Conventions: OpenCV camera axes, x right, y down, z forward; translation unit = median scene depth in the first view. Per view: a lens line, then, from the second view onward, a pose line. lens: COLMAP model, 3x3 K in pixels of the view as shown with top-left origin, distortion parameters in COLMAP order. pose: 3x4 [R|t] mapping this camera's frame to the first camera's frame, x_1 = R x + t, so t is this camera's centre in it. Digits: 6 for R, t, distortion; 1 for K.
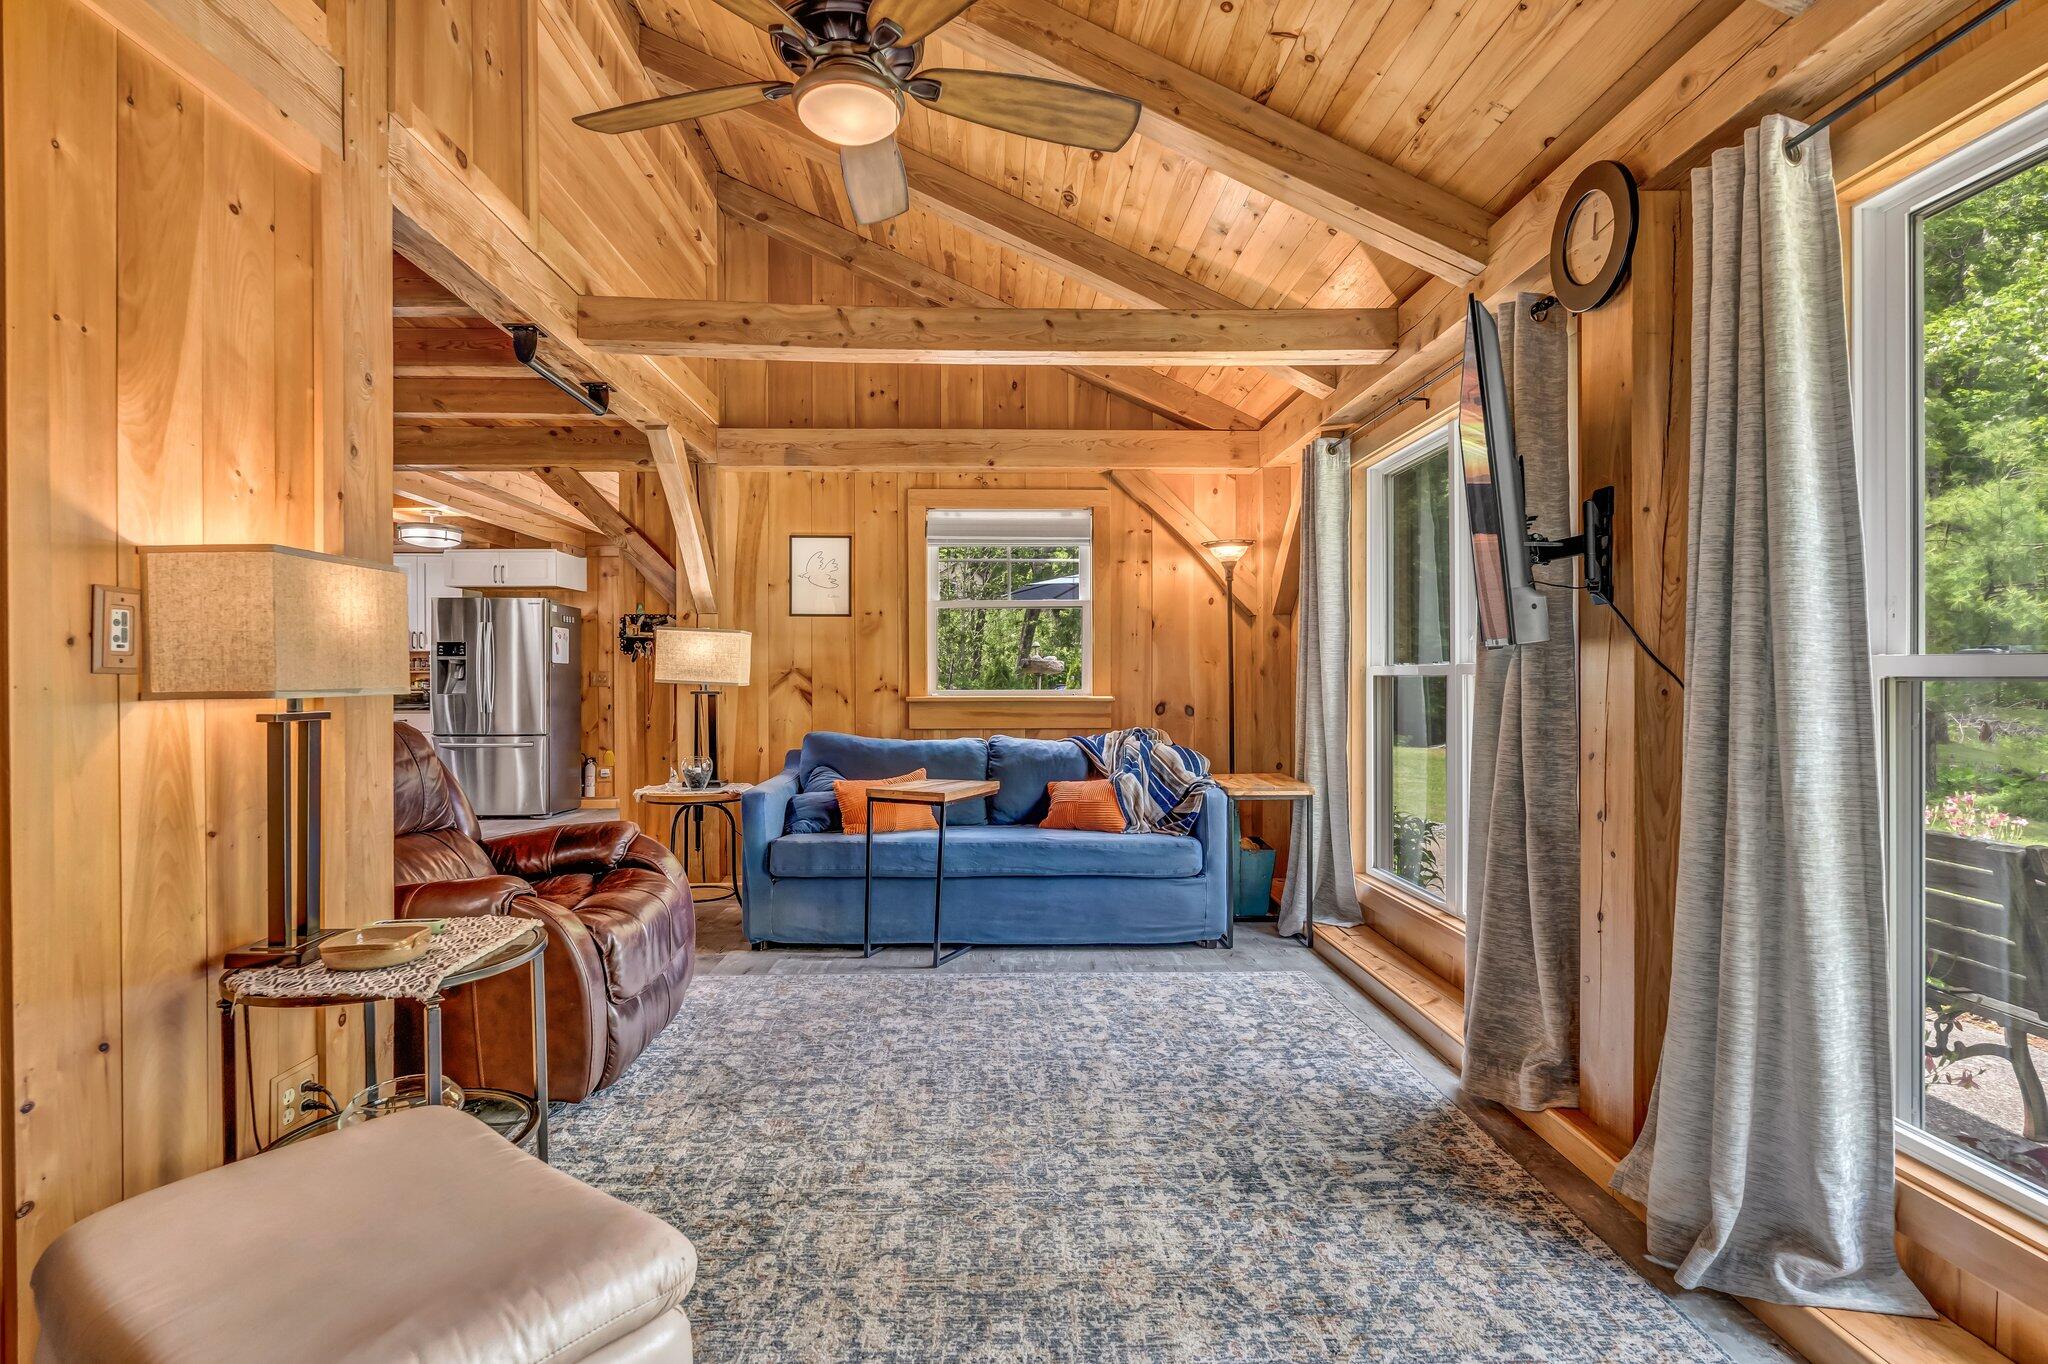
lens RADIAL K [[998.7, 0, 1024.0], [0, 998.7, 682.0], [0, 0, 1]] dist [-0.000826, -0.000152]
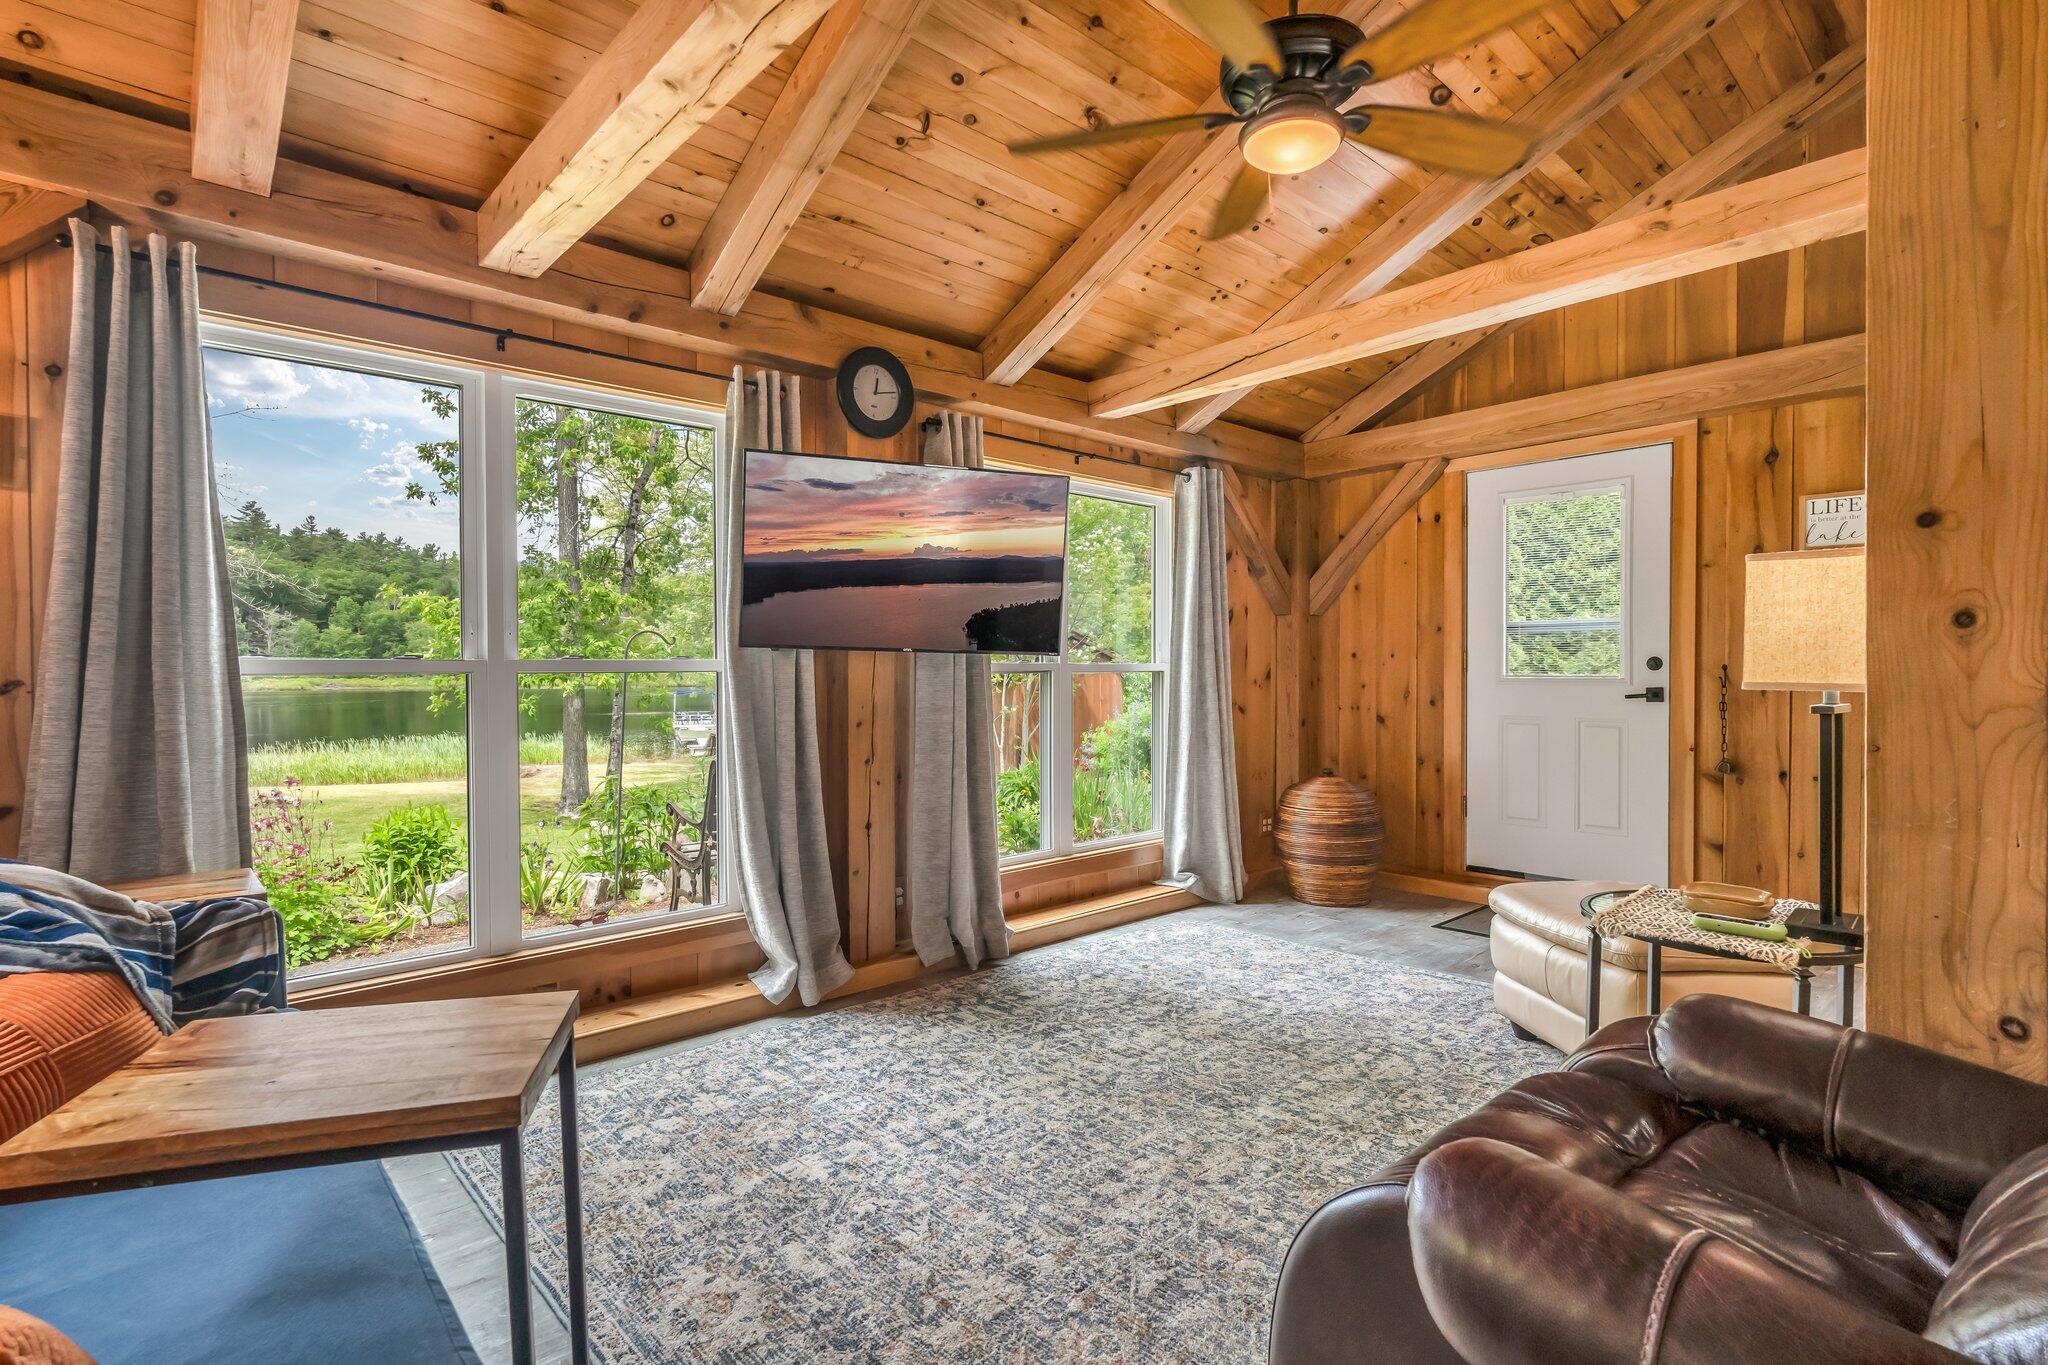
lens RADIAL K [[998.7, 0, 1024.0], [0, 998.7, 682.5], [0, 0, 1]] dist [-0.000826, -0.000152]
pose [[-0.652207, -0.006081, 0.758017, -0.776881], [0.008649, 0.999843, 0.015463, -0.011562], [-0.757992, 0.016641, -0.652052, 1.859948]]
